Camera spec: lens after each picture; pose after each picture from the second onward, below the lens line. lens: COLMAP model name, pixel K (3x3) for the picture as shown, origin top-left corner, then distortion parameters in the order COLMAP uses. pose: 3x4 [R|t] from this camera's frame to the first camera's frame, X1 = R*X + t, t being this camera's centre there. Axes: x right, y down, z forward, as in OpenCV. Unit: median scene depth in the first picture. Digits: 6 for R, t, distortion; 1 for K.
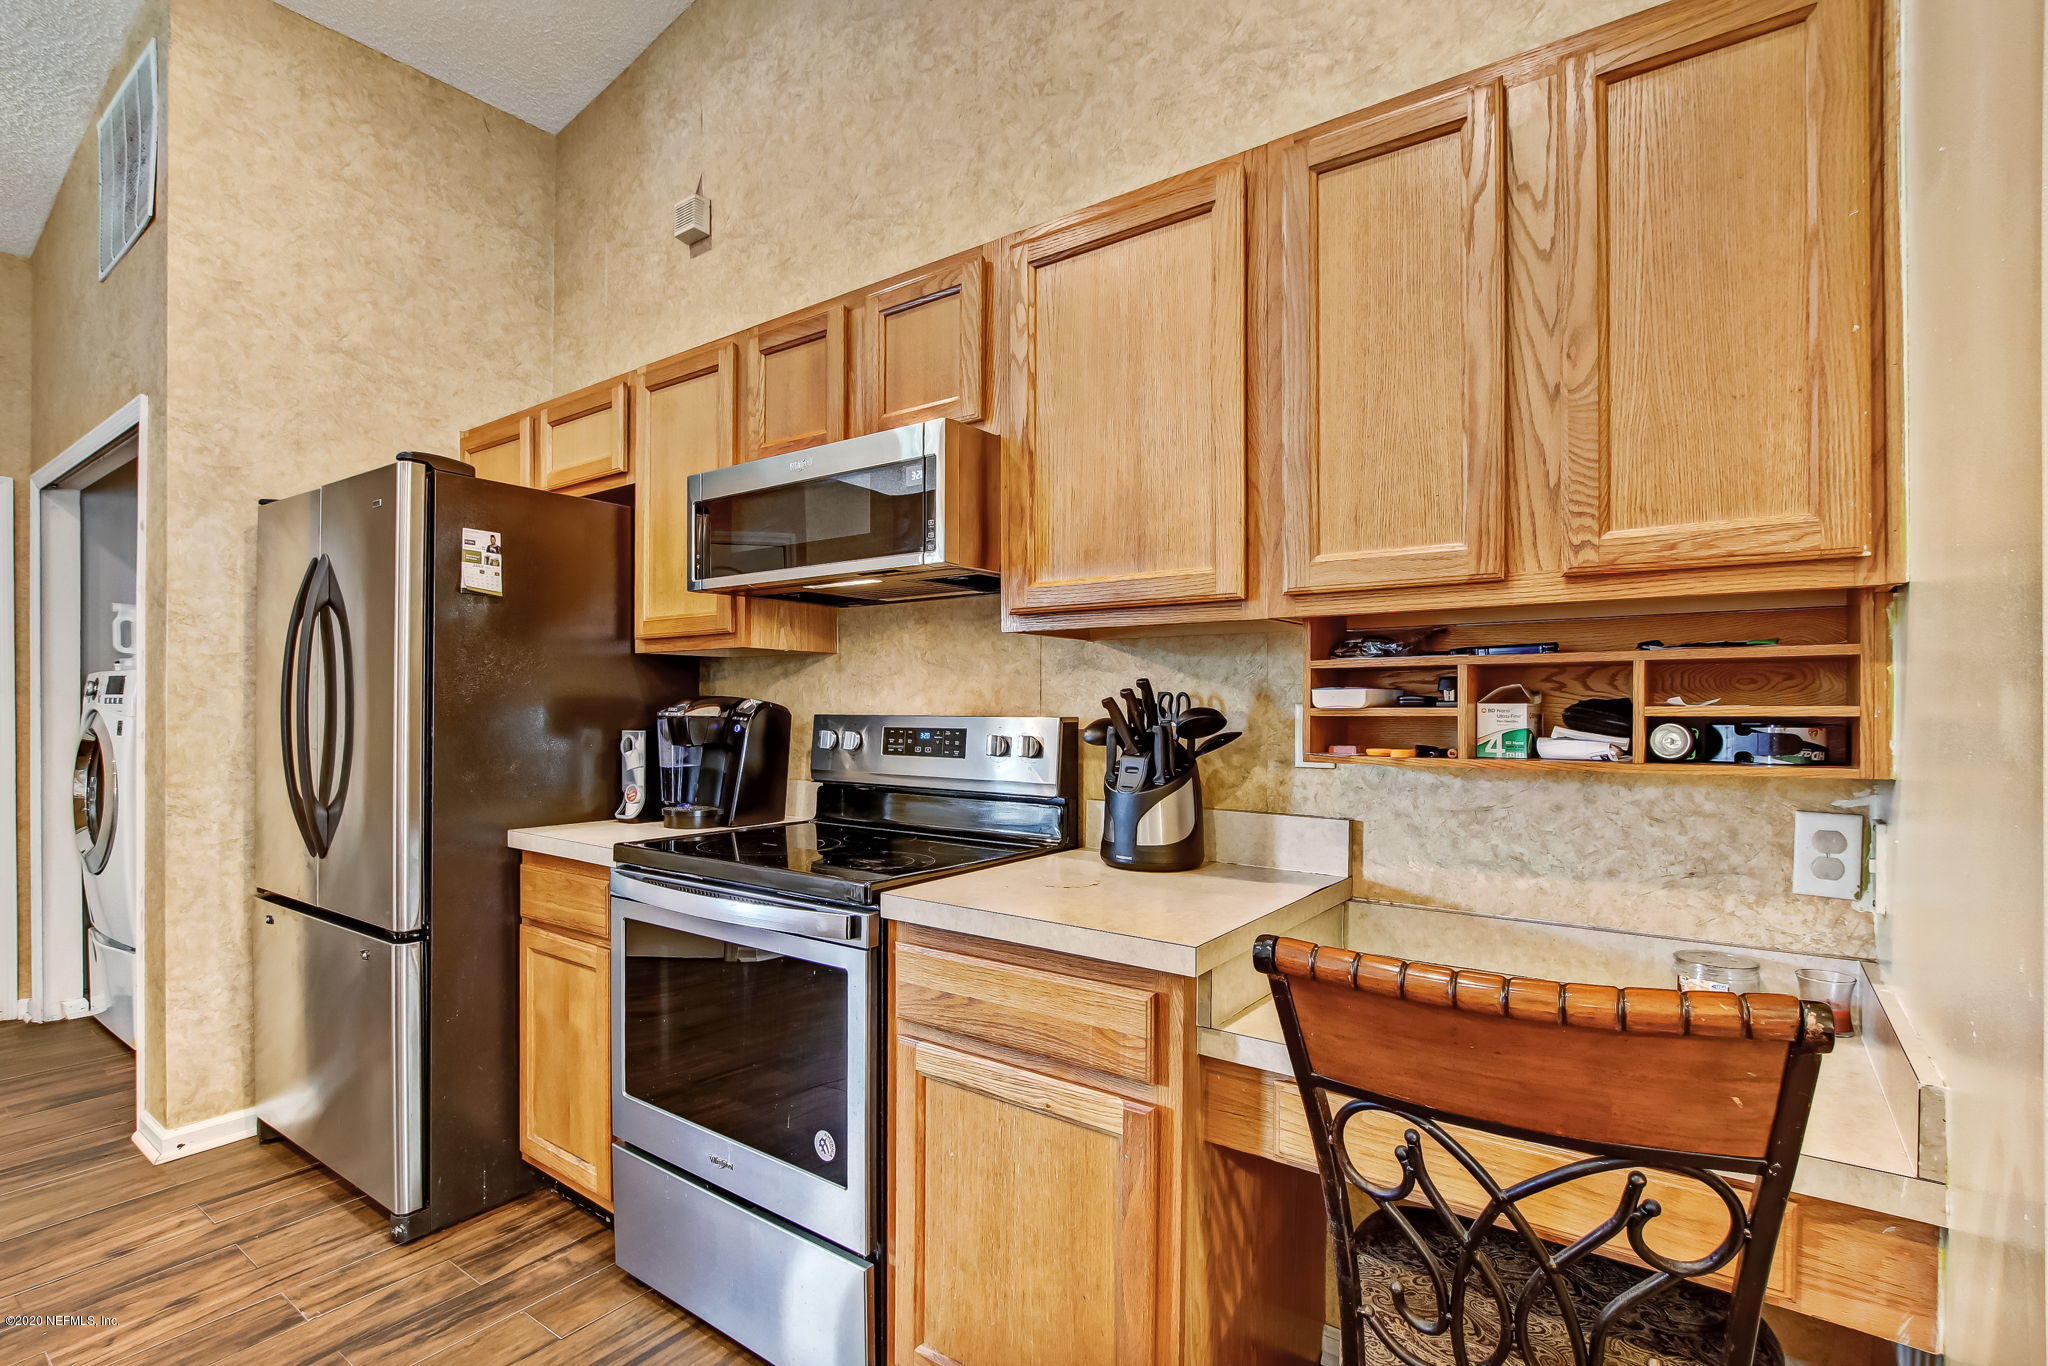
lens RADIAL K [[951.3, 0, 1030.5], [0, 951.3, 708.7], [0, 0, 1]] dist [-0.005966, -0.000548]
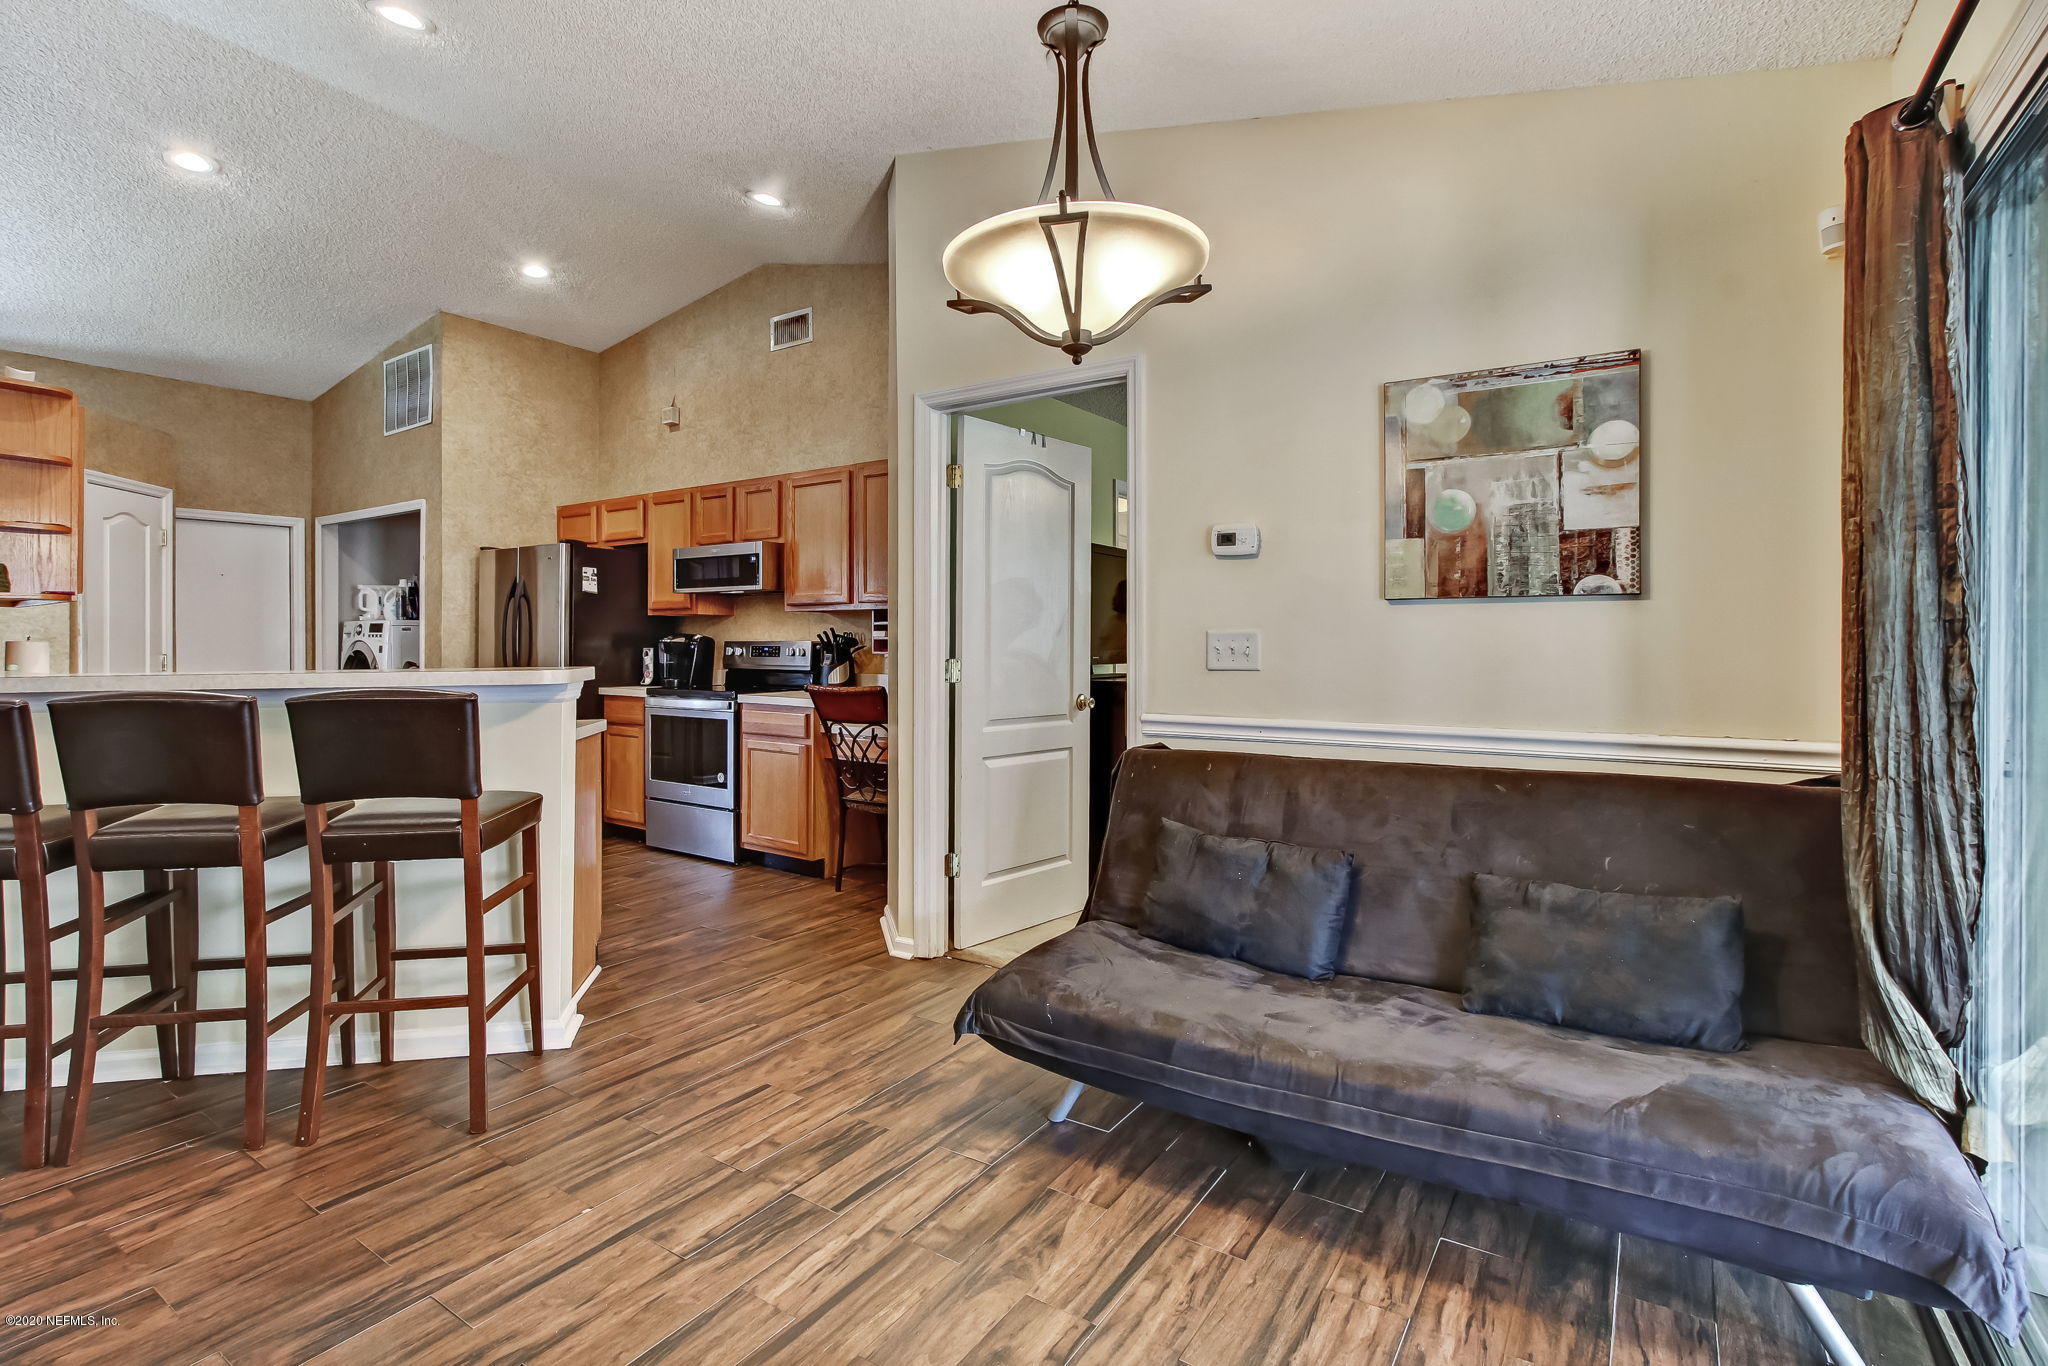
lens RADIAL K [[951.3, 0, 1022.3], [0, 951.3, 654.0], [0, 0, 1]] dist [-0.005966, -0.000548]
pose [[0.999323, 0.000240, 0.036789, 0.454441], [-0.000438, 0.999985, 0.005382, 0.026064], [-0.036787, -0.005394, 0.999309, -1.487204]]
